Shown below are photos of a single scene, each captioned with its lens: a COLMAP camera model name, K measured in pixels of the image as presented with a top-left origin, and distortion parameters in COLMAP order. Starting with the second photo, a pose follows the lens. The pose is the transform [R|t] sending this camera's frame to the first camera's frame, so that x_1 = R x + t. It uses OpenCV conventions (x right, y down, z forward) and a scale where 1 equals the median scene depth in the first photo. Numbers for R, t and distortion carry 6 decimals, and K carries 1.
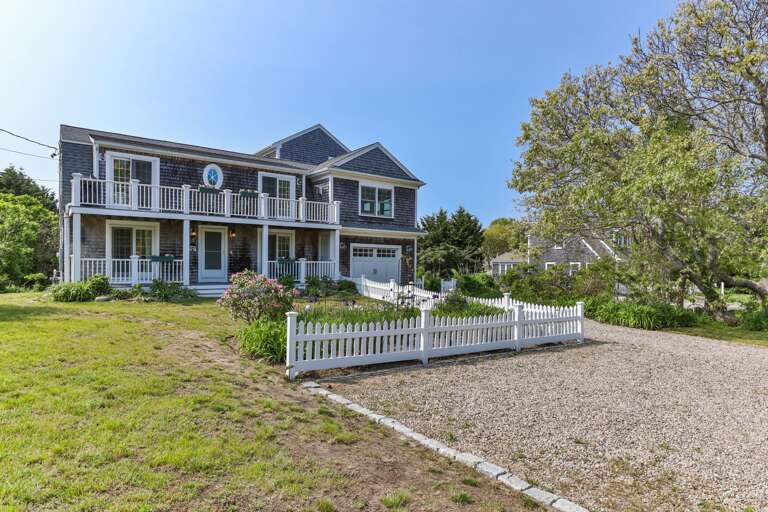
lens RADIAL K [[421.5, 0, 383.3], [0, 421.5, 262.3], [0, 0, 1]] dist [0.003189, 0.000047]
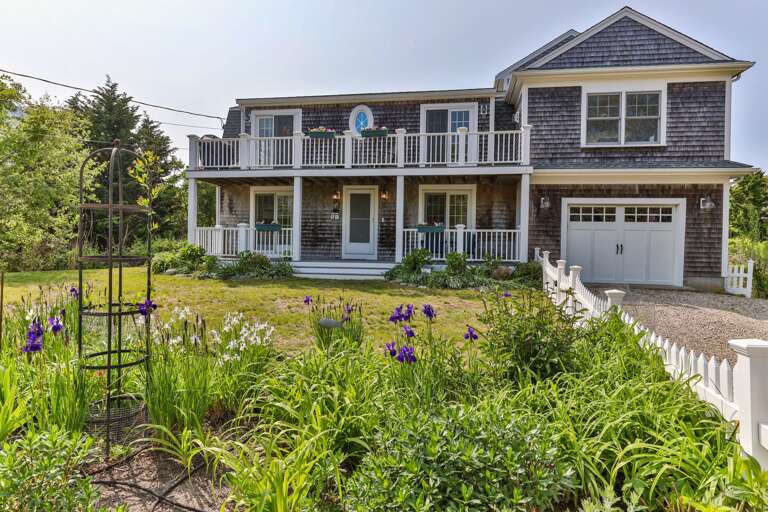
lens RADIAL K [[412.1, 0, 393.2], [0, 412.1, 242.3], [0, 0, 1]] dist [0.001602, -0.000583]
pose [[0.735494, -0.002347, -0.677527, 0.130999], [-0.002185, 0.999981, -0.005836, 0.018147], [0.677527, 0.005773, 0.735475, 0.443333]]
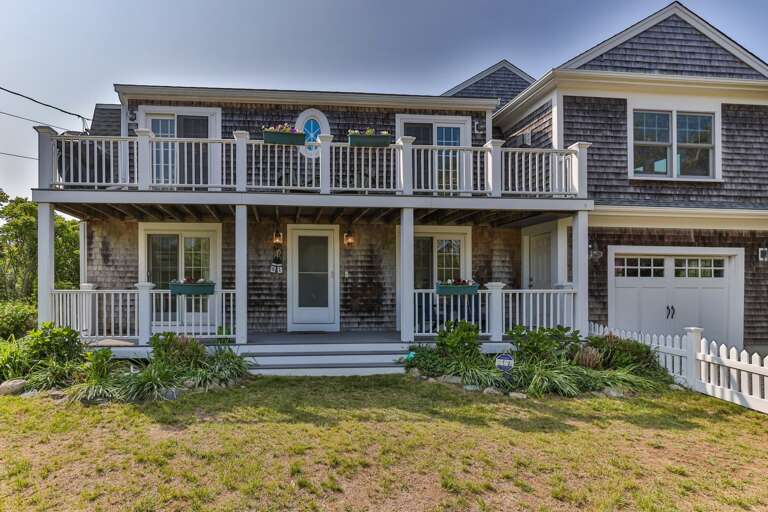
lens RADIAL K [[397.9, 0, 324.8], [0, 397.9, 292.3], [0, 0, 1]] dist [-0.012917, 0.002279]
pose [[0.866417, -0.008918, -0.499242, -0.128331], [0.011135, 0.999937, 0.001462, -0.002192], [0.499197, -0.006825, 0.866462, 0.518083]]
